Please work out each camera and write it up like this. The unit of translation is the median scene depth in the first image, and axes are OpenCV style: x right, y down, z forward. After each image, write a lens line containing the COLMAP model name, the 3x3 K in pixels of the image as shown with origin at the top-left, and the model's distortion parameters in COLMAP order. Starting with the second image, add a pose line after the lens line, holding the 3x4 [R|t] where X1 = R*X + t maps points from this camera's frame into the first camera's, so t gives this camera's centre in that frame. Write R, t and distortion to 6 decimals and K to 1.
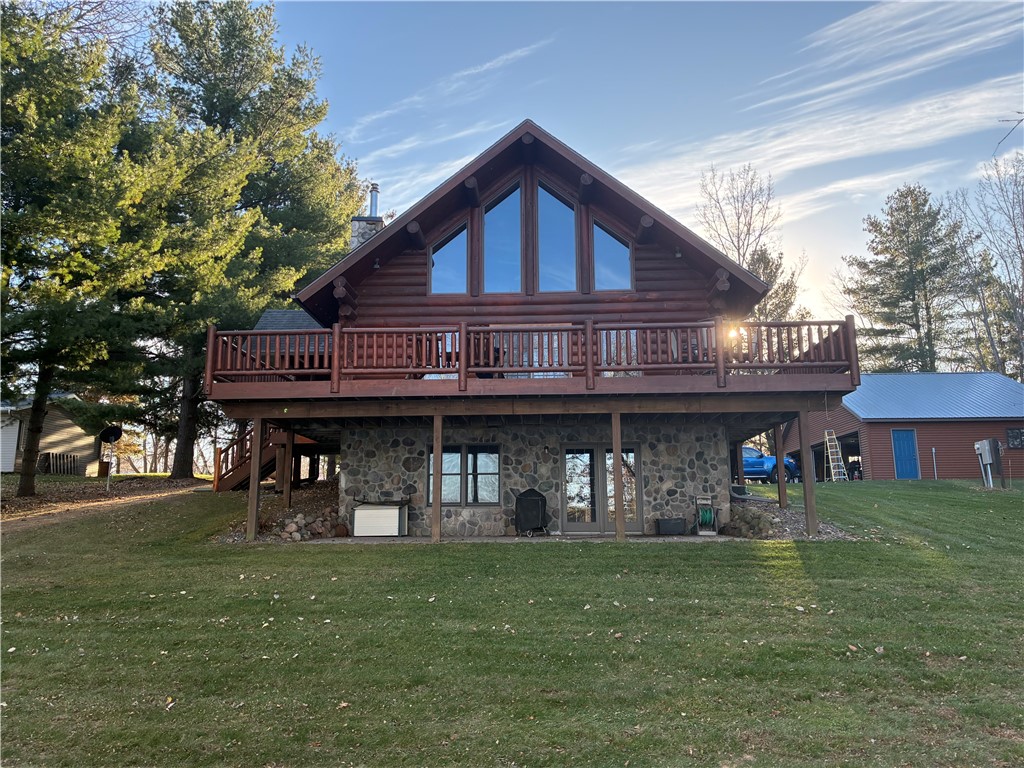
lens RADIAL K [[789.3, 0, 535.0], [0, 789.3, 378.5], [0, 0, 1]] dist [0.065736, -0.073892]
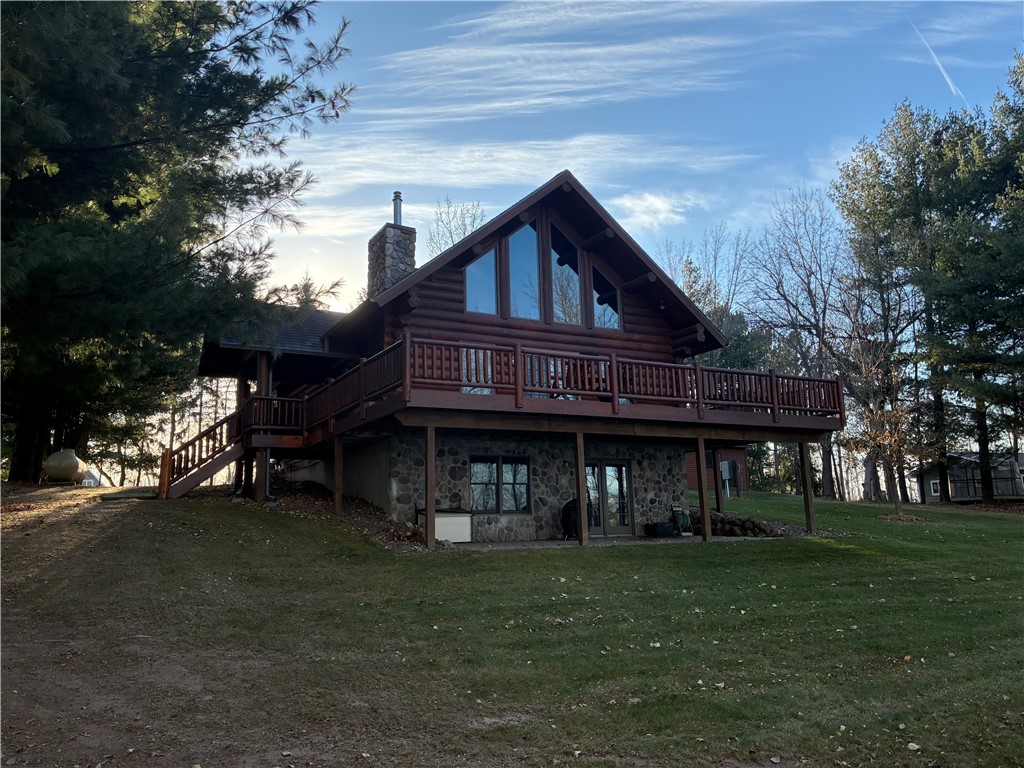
lens RADIAL K [[789.3, 0, 535.0], [0, 789.3, 378.5], [0, 0, 1]] dist [0.065736, -0.073892]
pose [[0.849349, 0.083194, 0.521235, -0.622582], [-0.079016, 0.996413, -0.030280, 0.007012], [-0.521885, -0.015467, 0.852876, 0.058456]]
